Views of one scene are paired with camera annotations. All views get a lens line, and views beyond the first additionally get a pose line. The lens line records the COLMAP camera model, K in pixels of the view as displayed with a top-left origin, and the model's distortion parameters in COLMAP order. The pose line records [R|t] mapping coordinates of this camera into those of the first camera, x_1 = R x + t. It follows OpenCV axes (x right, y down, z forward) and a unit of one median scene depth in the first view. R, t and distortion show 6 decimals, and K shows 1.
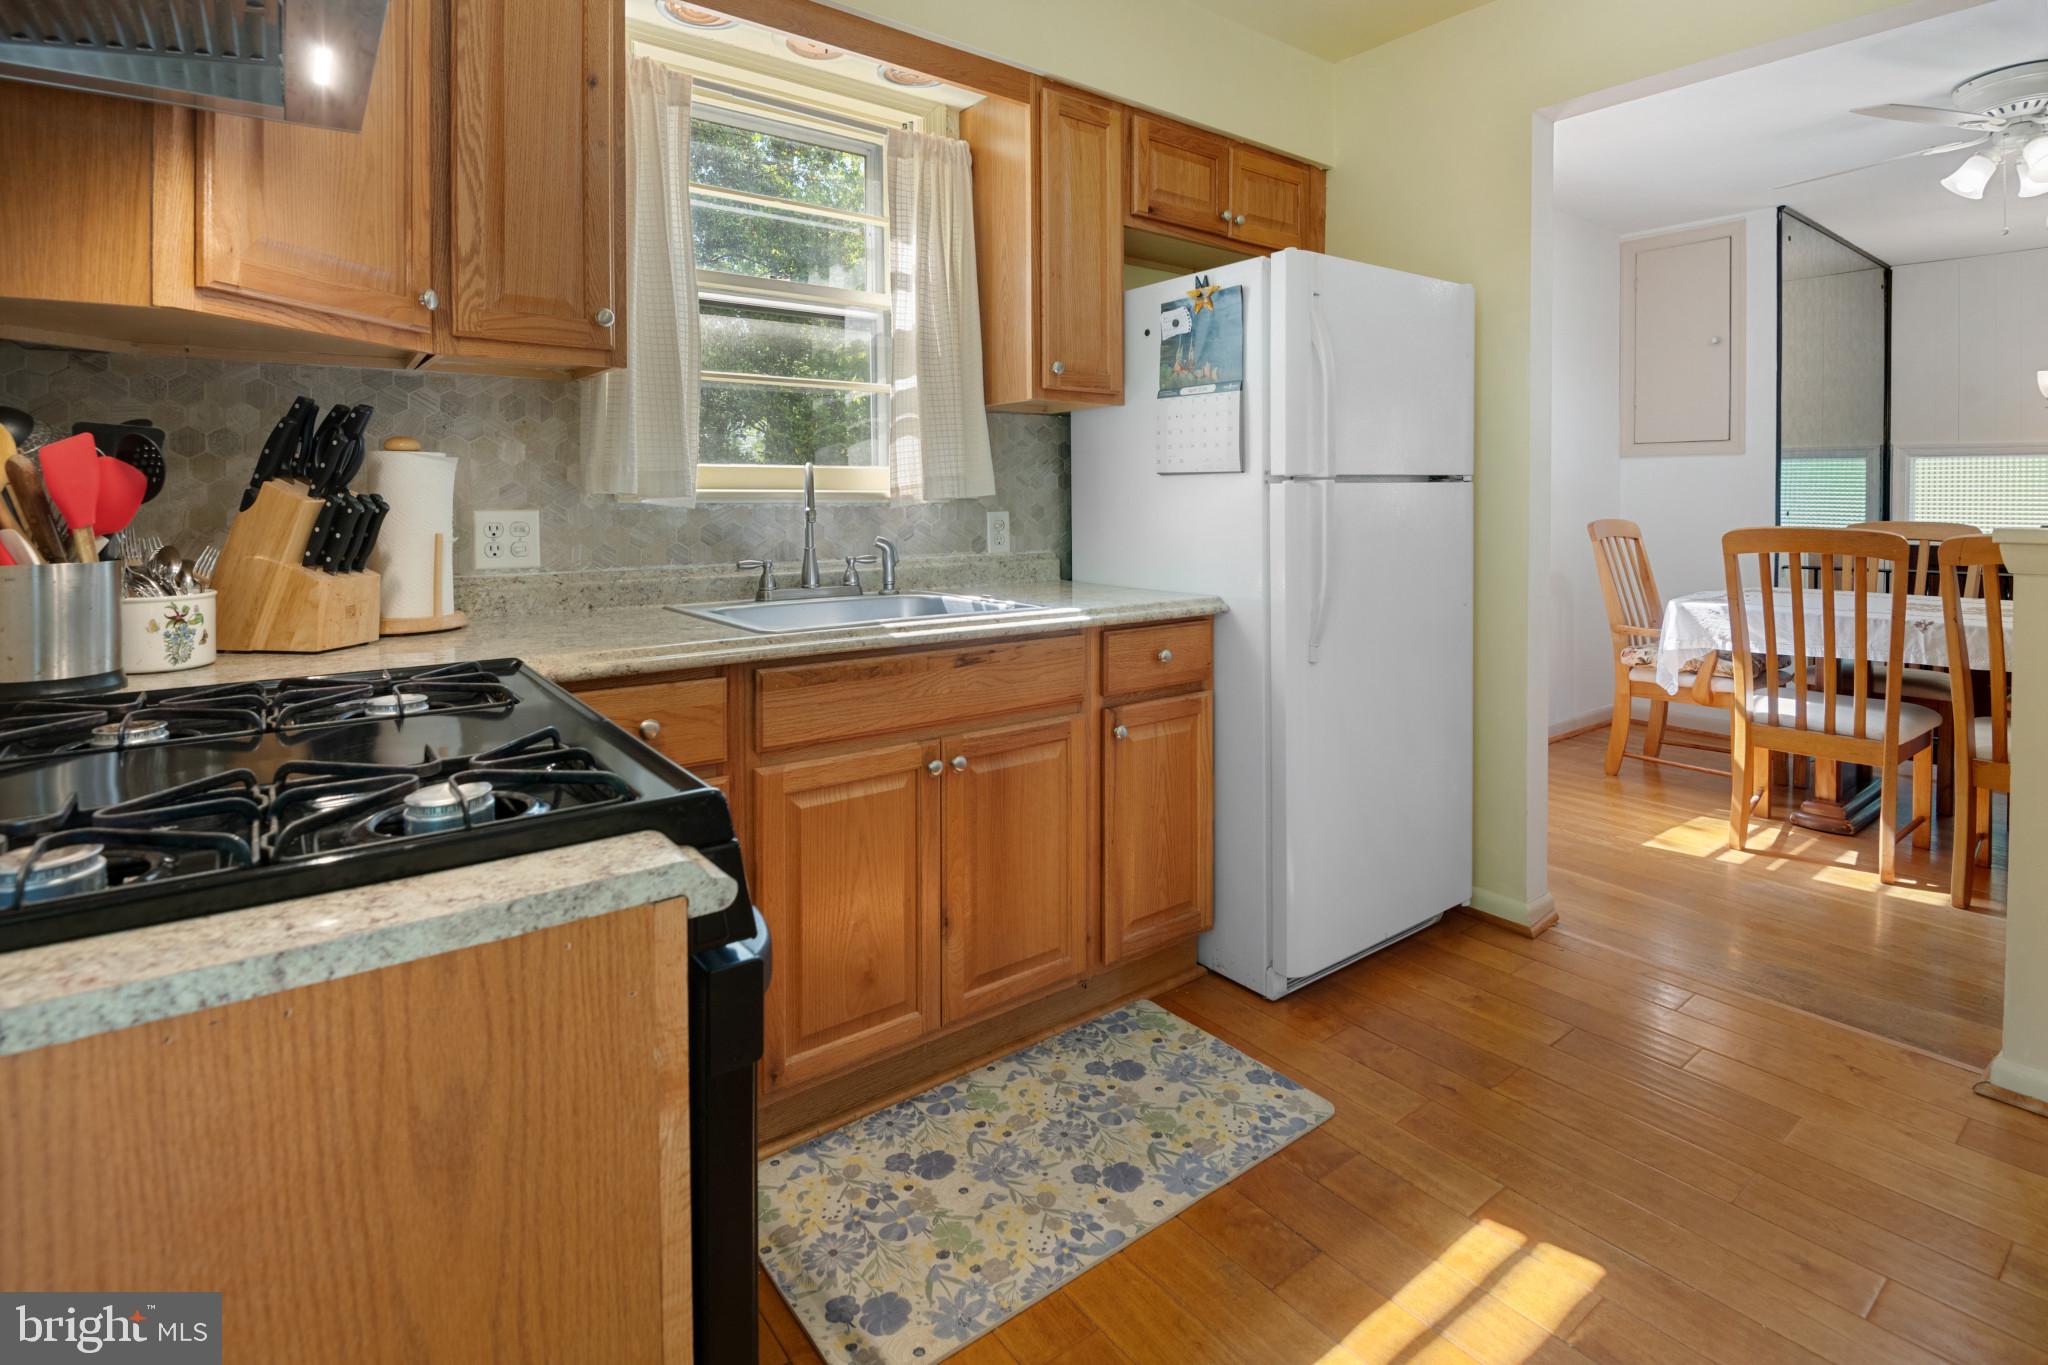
lens RADIAL K [[1004.8, 0, 1020.6], [0, 1004.8, 529.6], [0, 0, 1]] dist [0.019254, -0.017581]
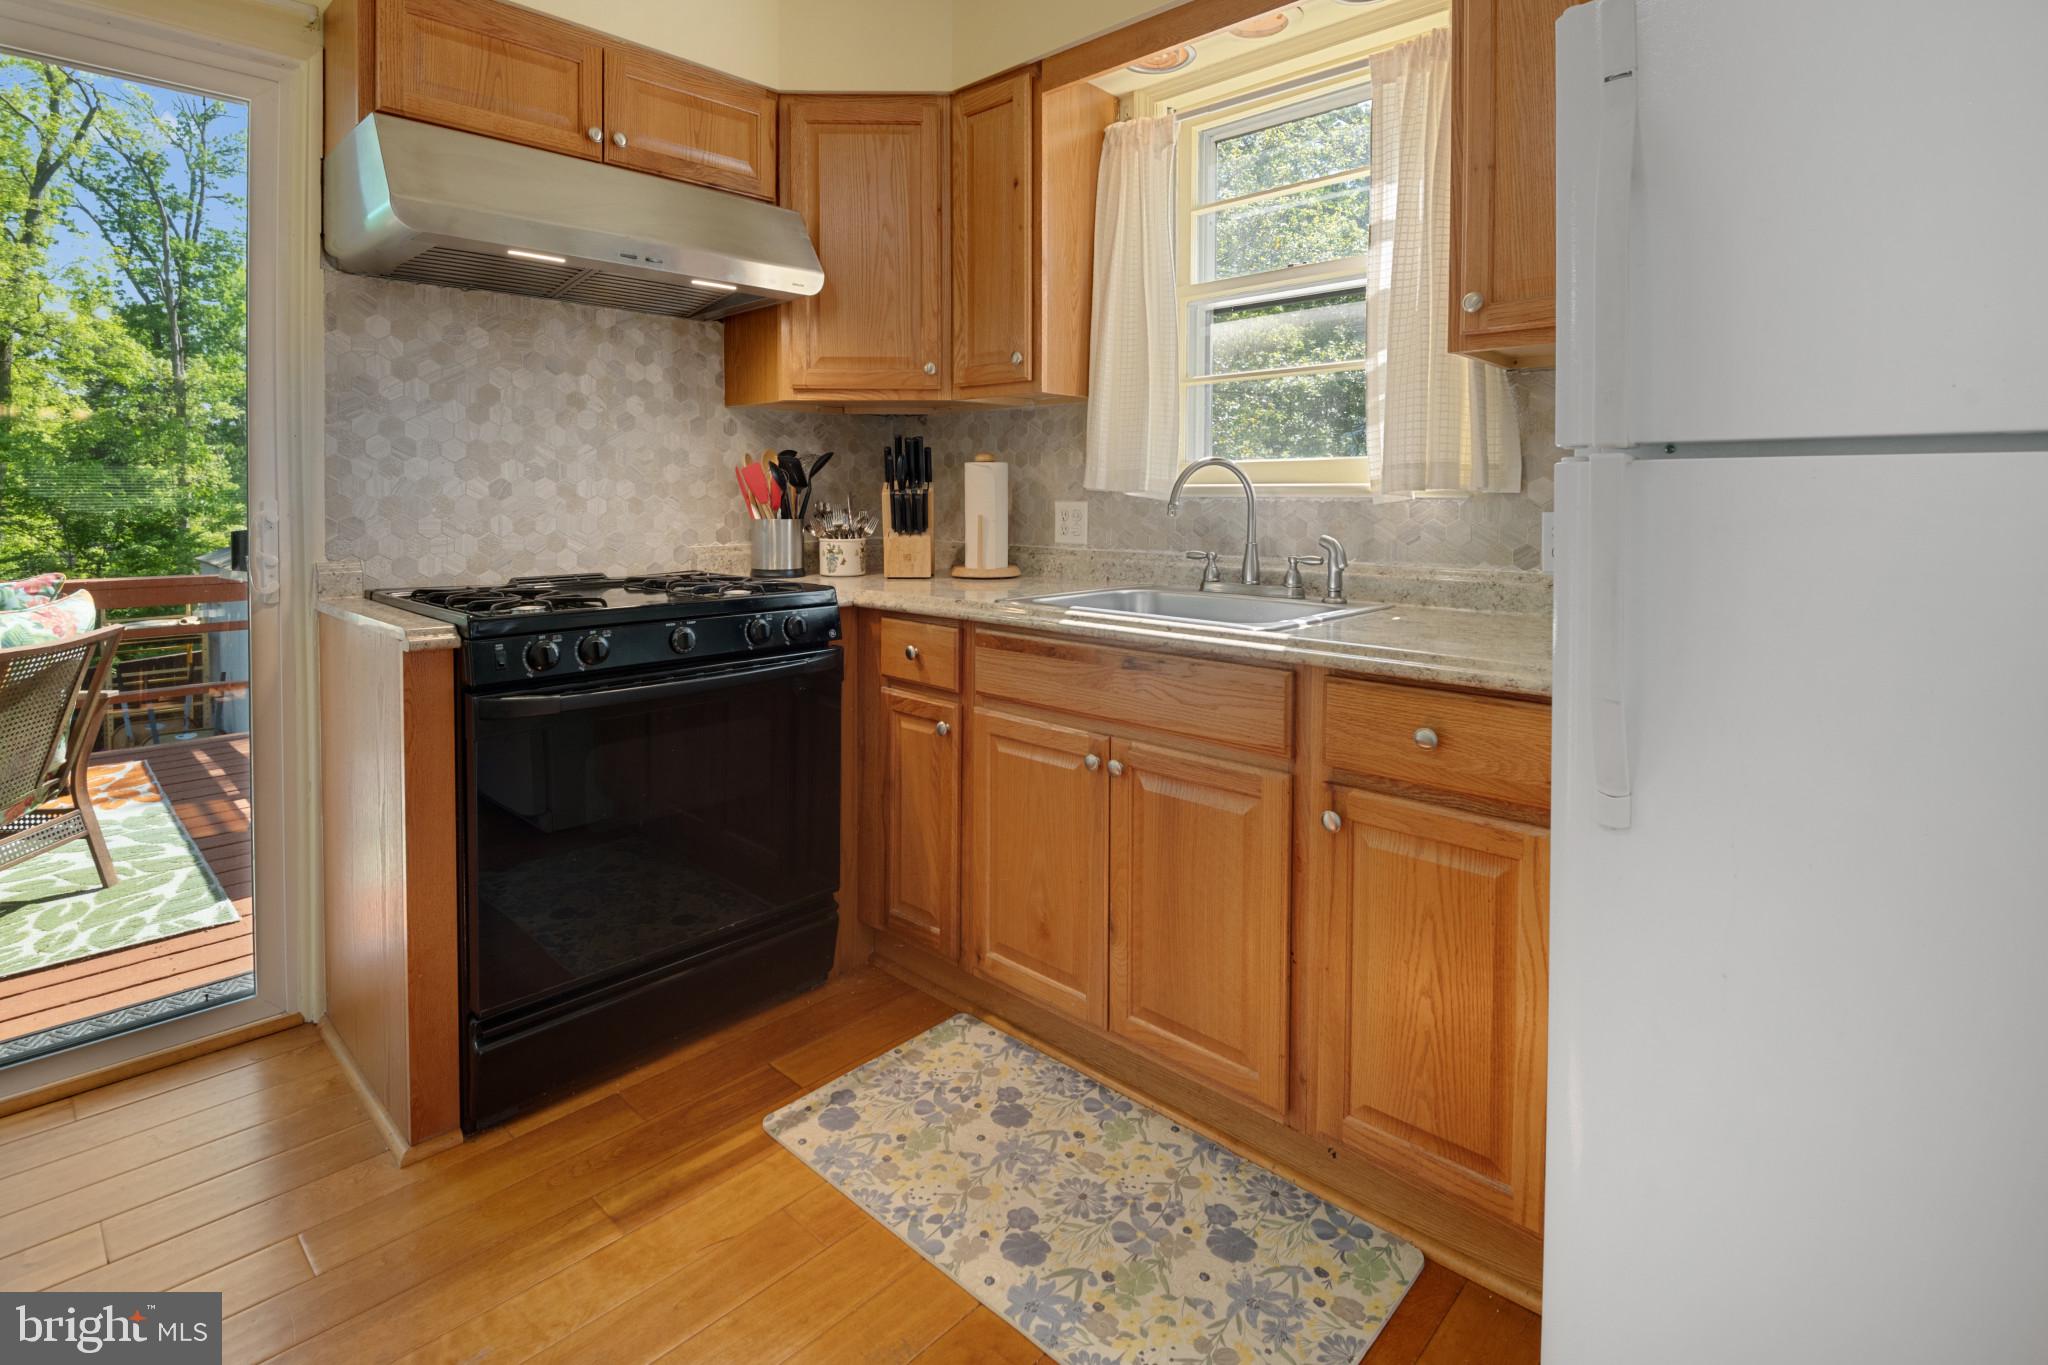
lens RADIAL K [[1001.9, 0, 1023.6], [0, 1001.9, 535.7], [0, 0, 1]] dist [0.017372, -0.018107]
pose [[0.154818, 0.040810, -0.987100, 0.855904], [-0.035087, 0.998743, 0.035788, -0.019375], [0.987320, 0.029094, 0.156055, 0.753838]]
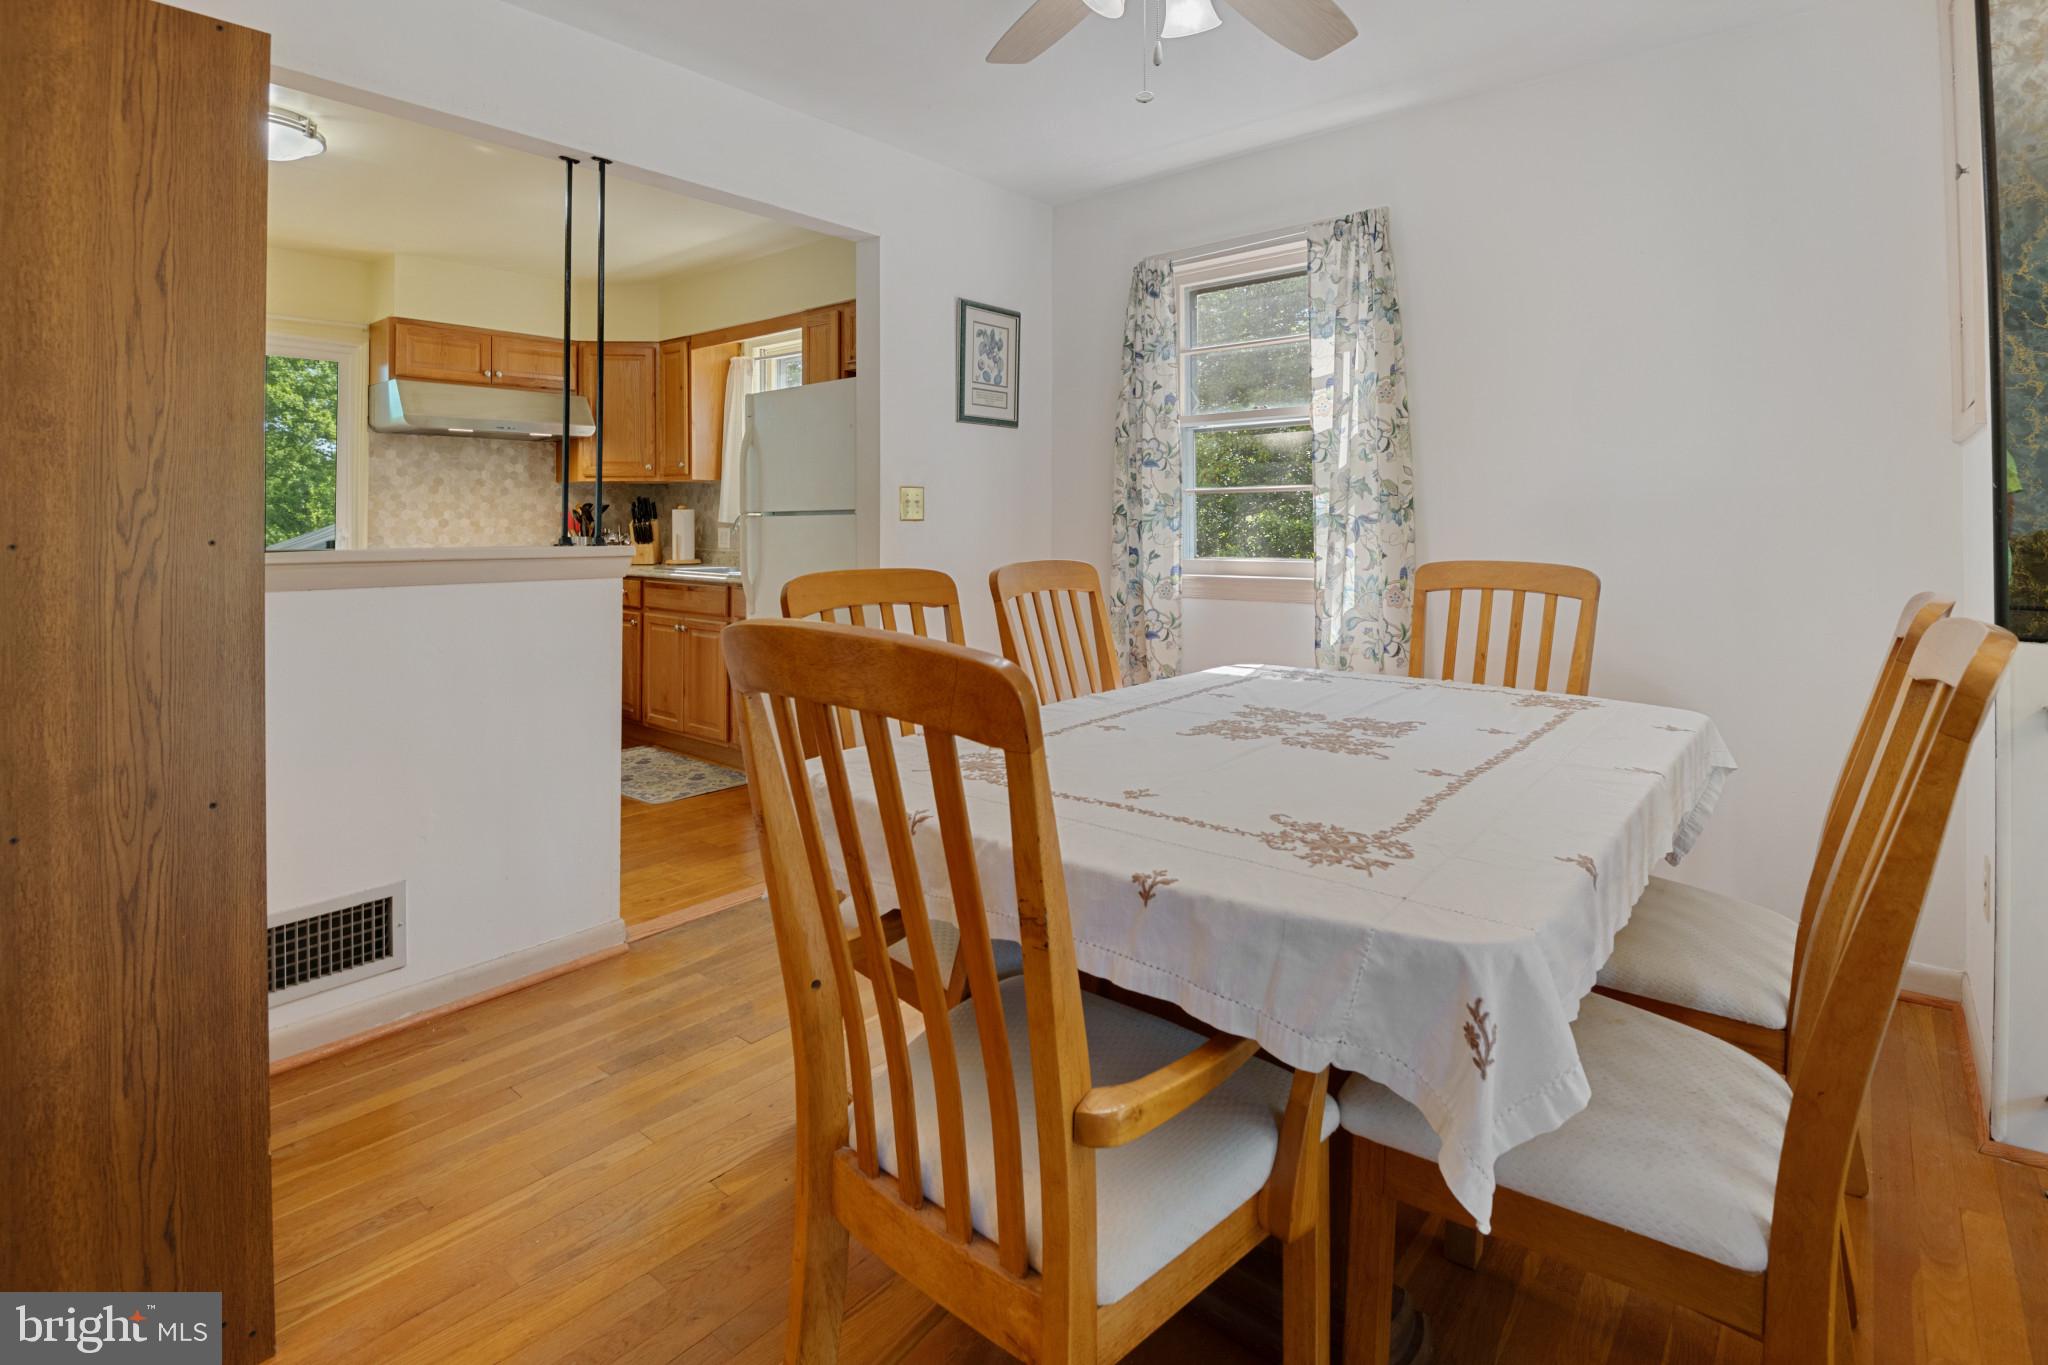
lens RADIAL K [[990.1, 0, 1026.1], [0, 990.1, 523.4], [0, 0, 1]] dist [0.005726, 0.000316]
pose [[0.213402, 0.001287, -0.976964, 2.555647], [-0.031274, 0.999496, -0.005514, -0.044897], [0.976464, 0.031731, 0.213334, 1.296916]]
